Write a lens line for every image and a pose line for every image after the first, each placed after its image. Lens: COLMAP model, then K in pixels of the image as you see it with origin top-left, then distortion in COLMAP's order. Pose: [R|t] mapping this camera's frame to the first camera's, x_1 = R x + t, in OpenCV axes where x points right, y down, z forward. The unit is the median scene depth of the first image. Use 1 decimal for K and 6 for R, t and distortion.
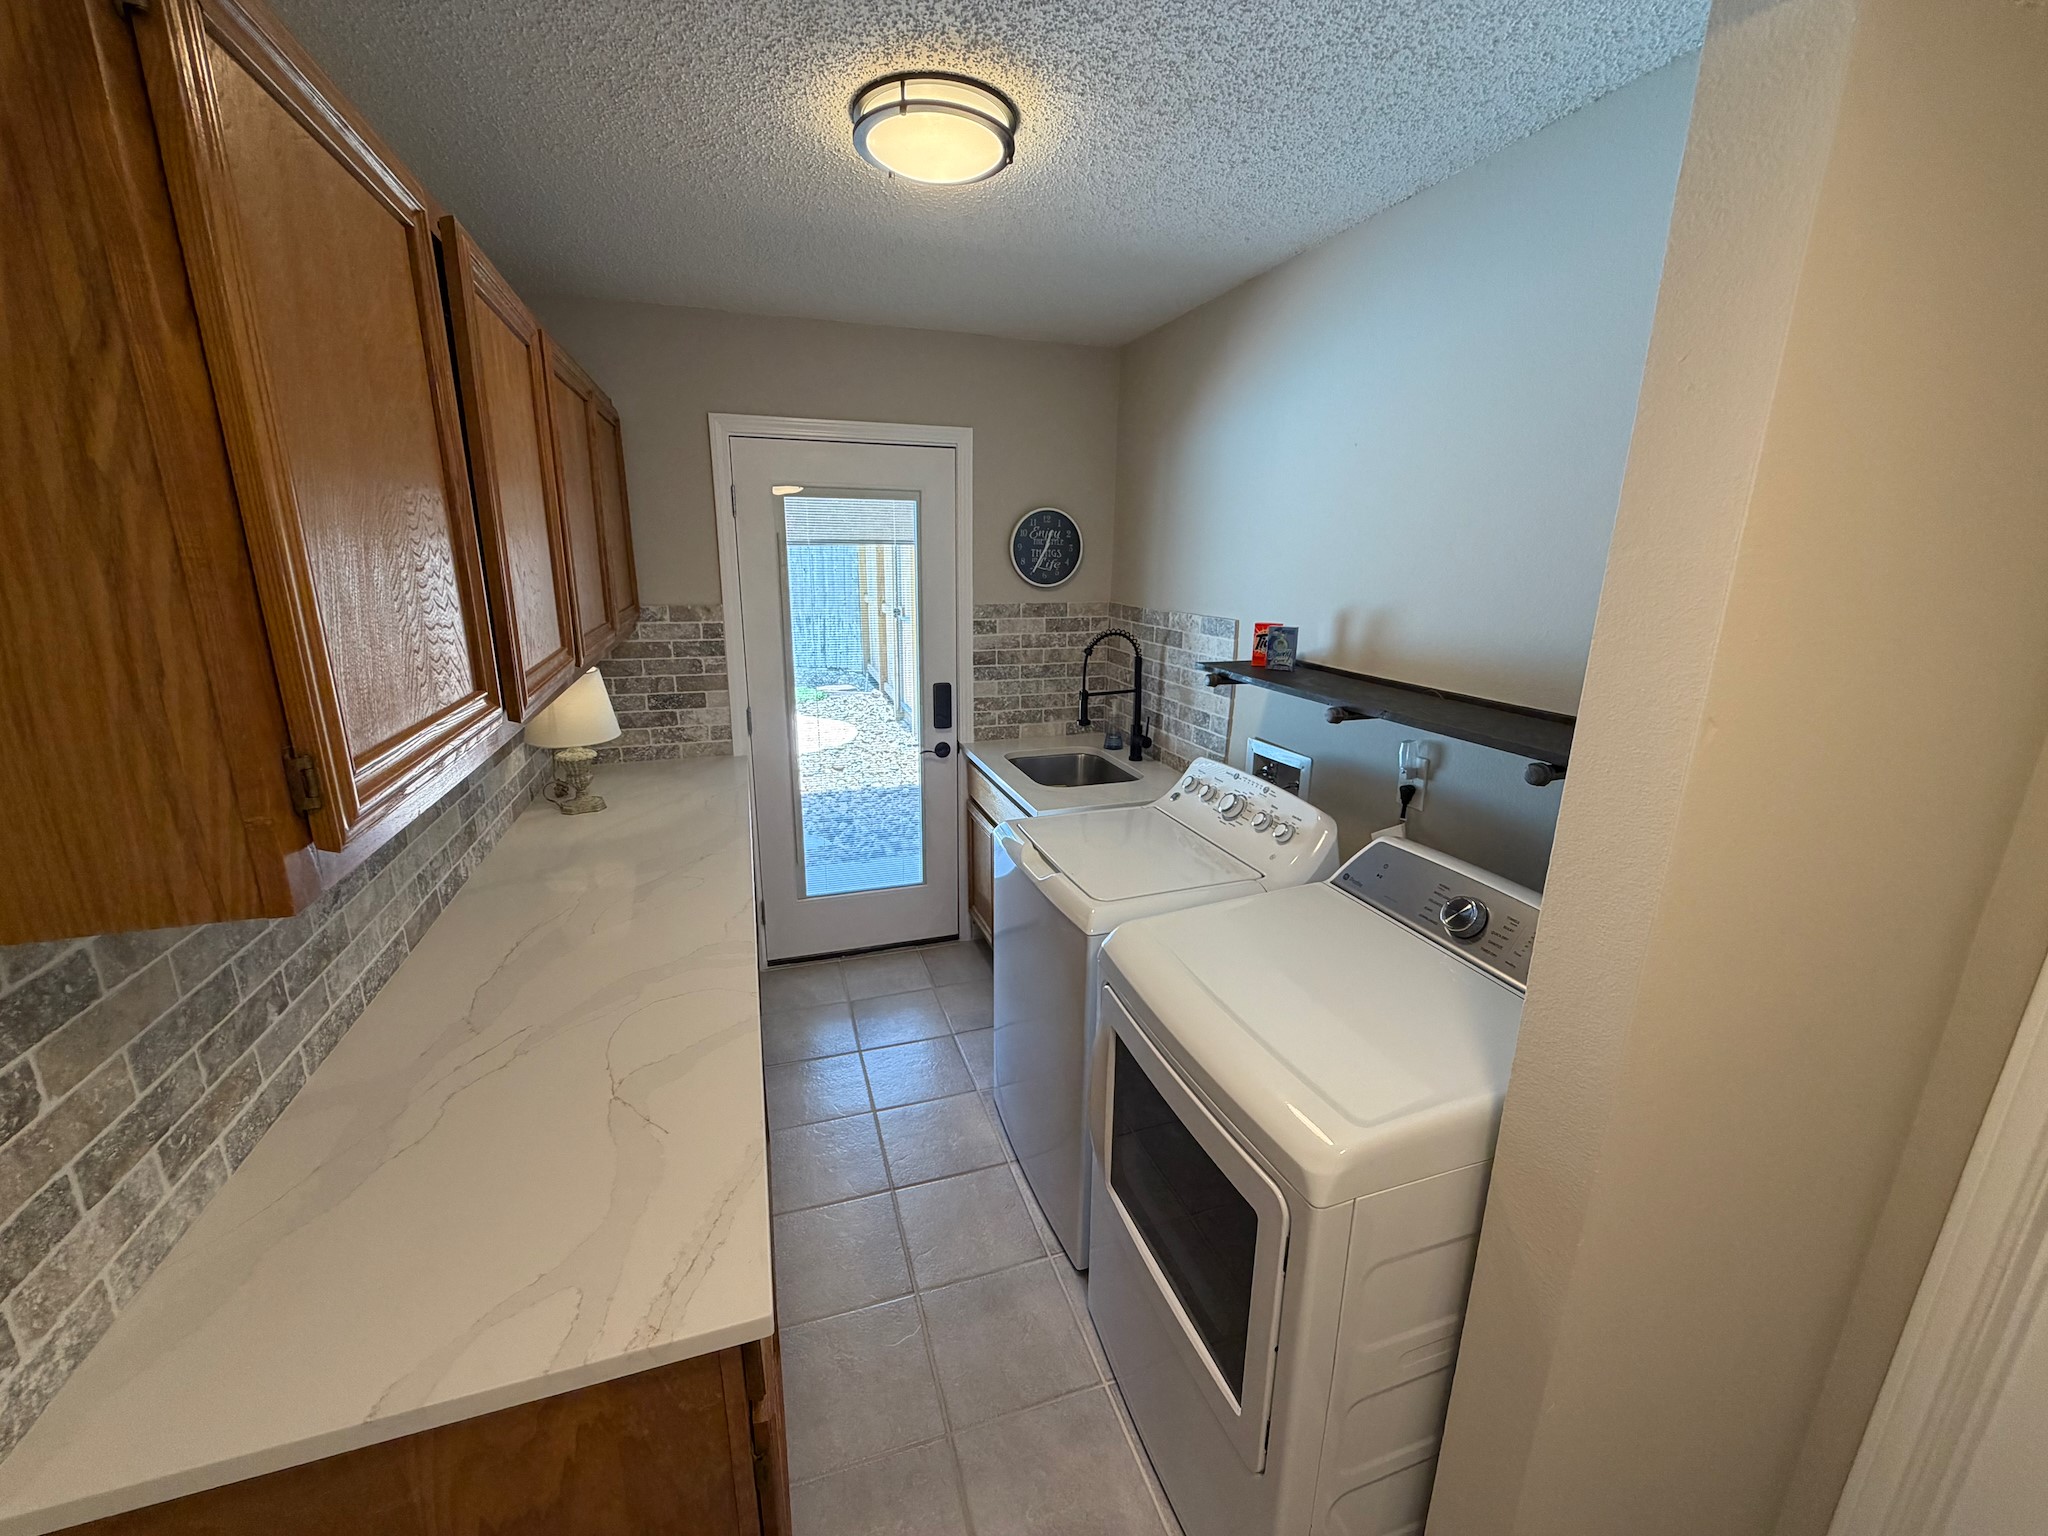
lens RADIAL K [[818.5, 0, 1019.7], [0, 818.5, 768.1], [0, 0, 1]] dist [-0.000425, 0.000494]
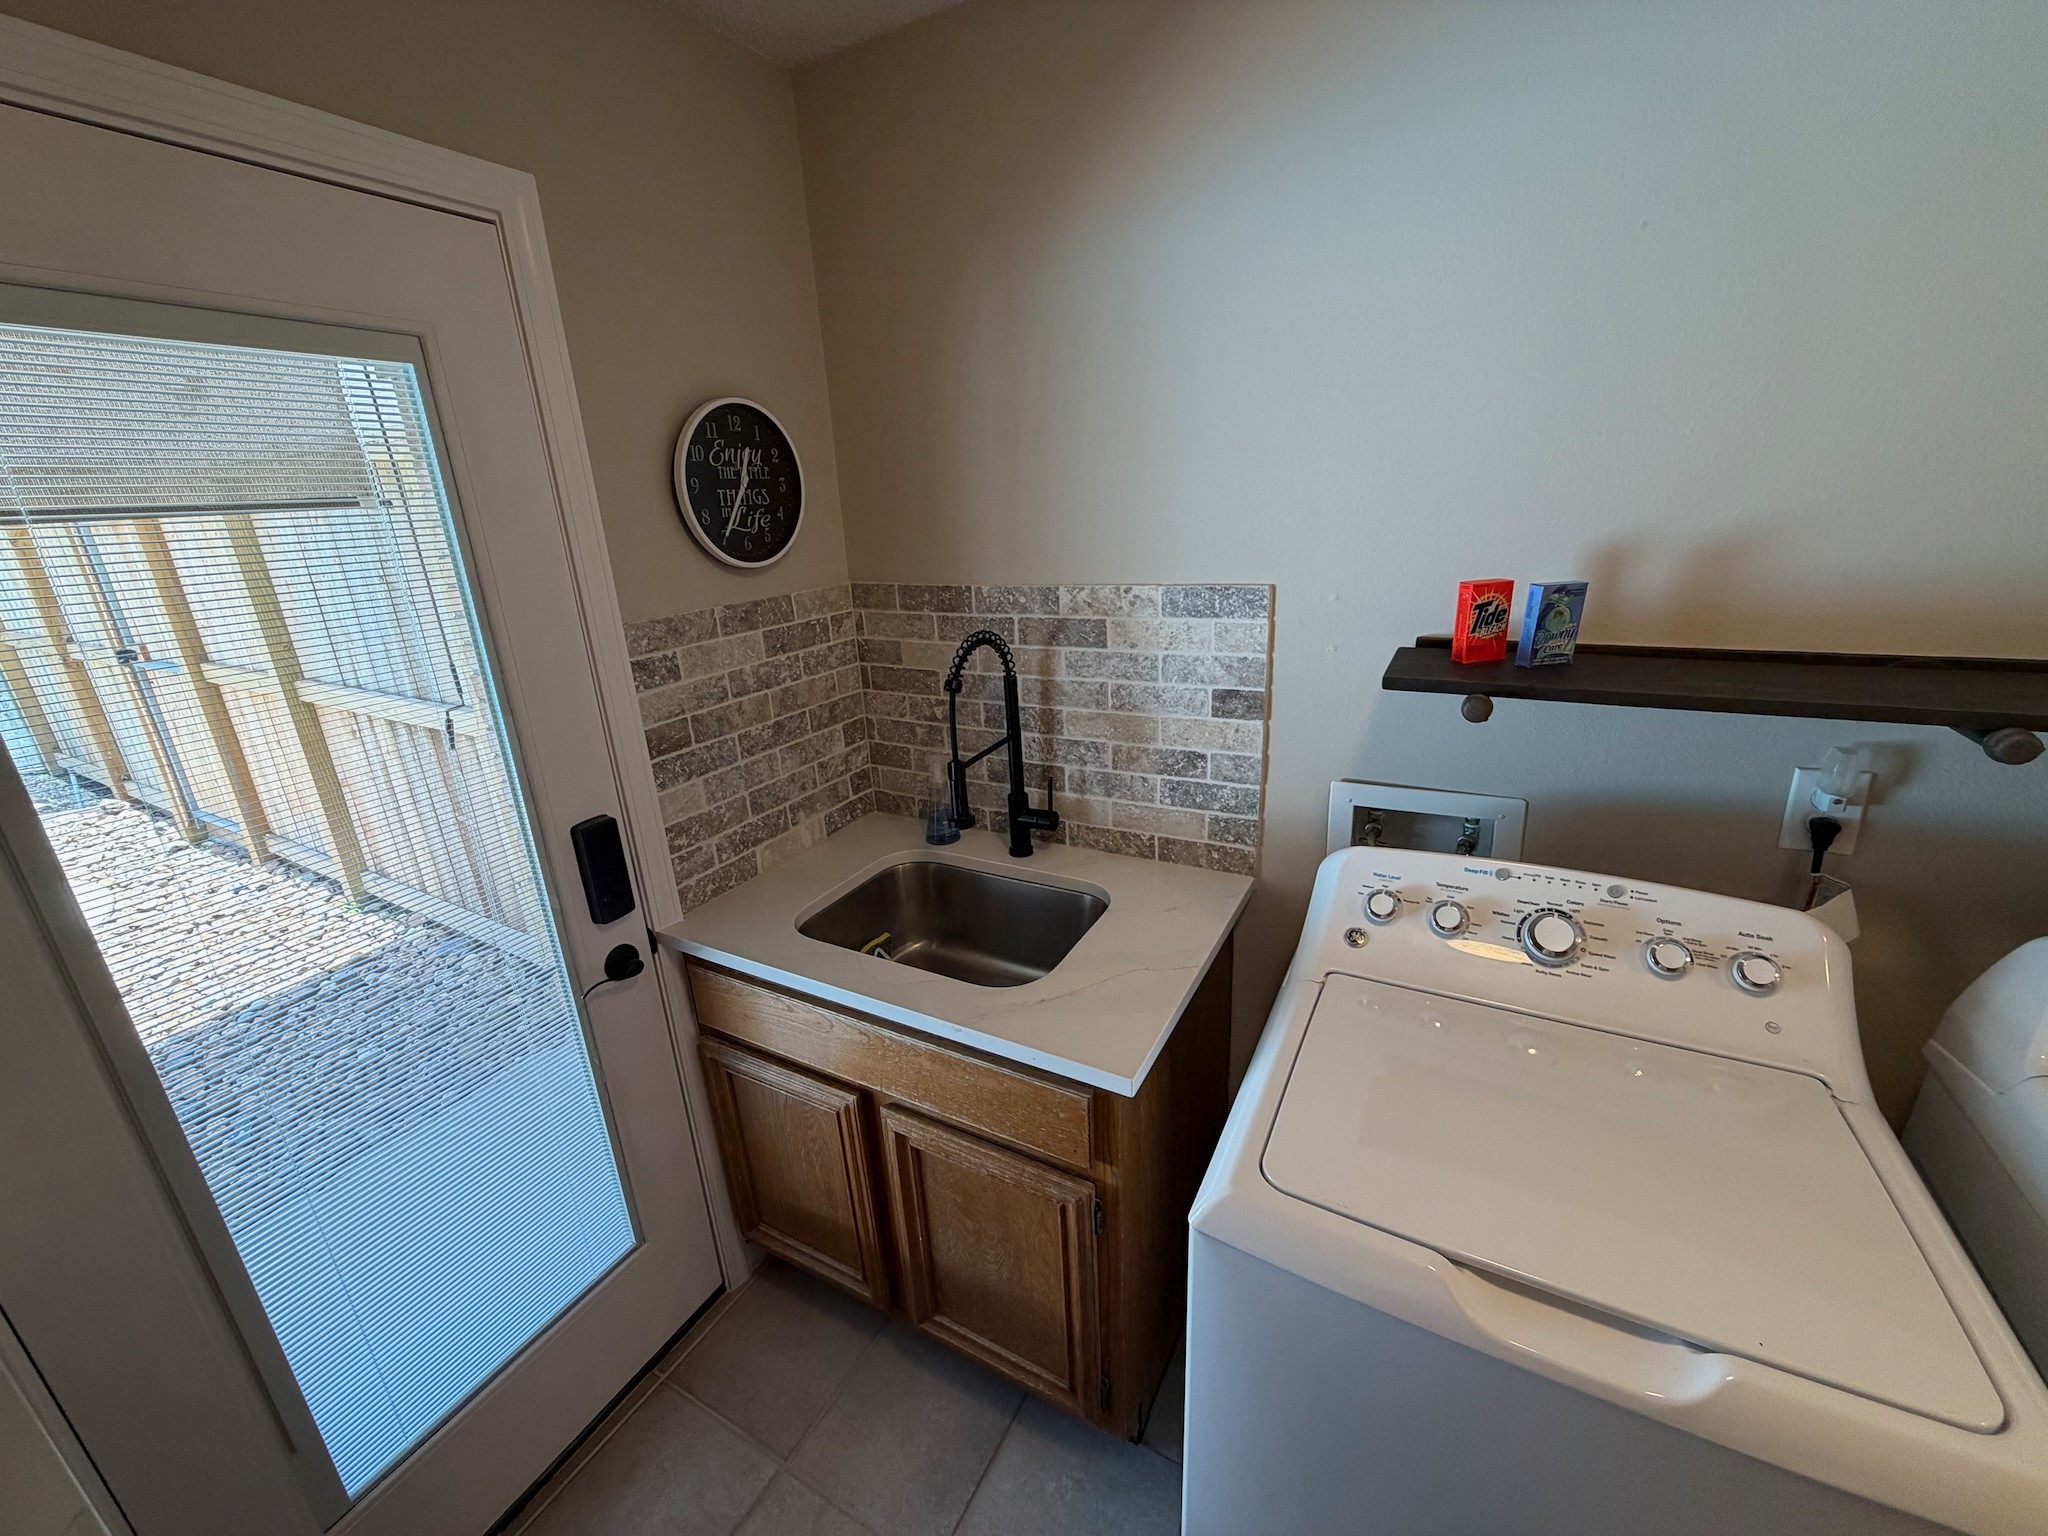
lens RADIAL K [[818.5, 0, 1019.7], [0, 818.5, 768.1], [0, 0, 1]] dist [-0.000425, 0.000494]
pose [[0.734113, -0.258947, 0.627714, -0.215291], [0.229992, 0.964612, 0.128949, -0.150874], [-0.638891, 0.049706, 0.767690, 0.603891]]
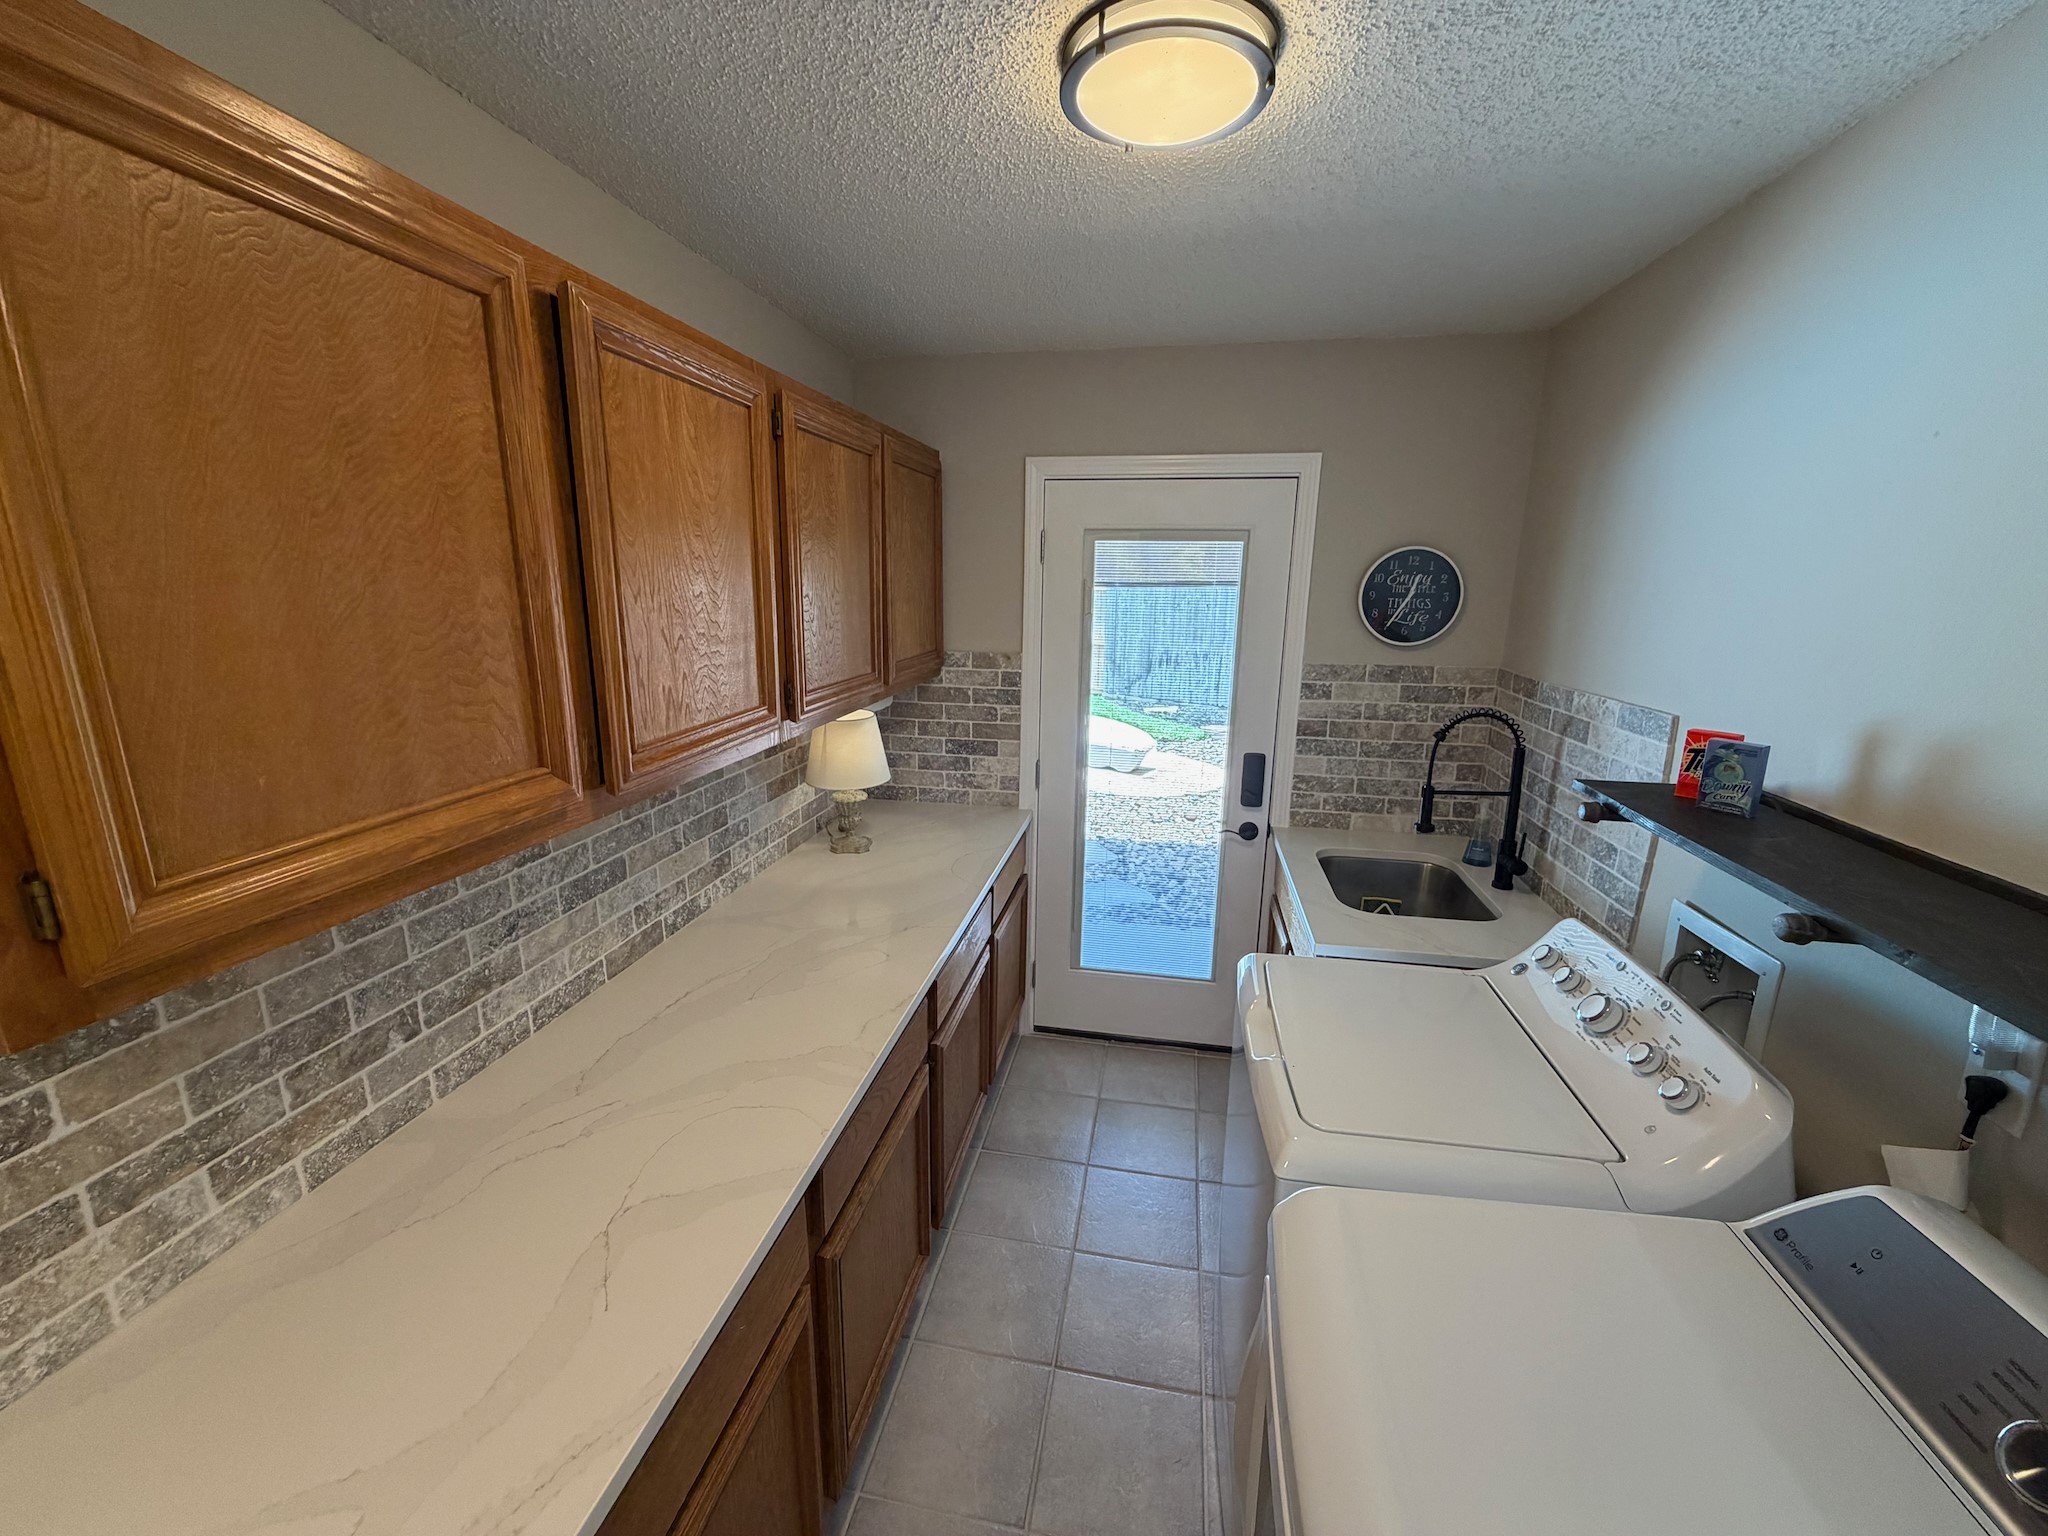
lens RADIAL K [[818.5, 0, 1019.7], [0, 818.5, 768.1], [0, 0, 1]] dist [-0.000425, 0.000494]
pose [[0.872896, 0.109770, -0.475398, 0.109063], [-0.127102, 0.991880, -0.004348, -0.061625], [0.471061, 0.064220, 0.879760, 0.161586]]
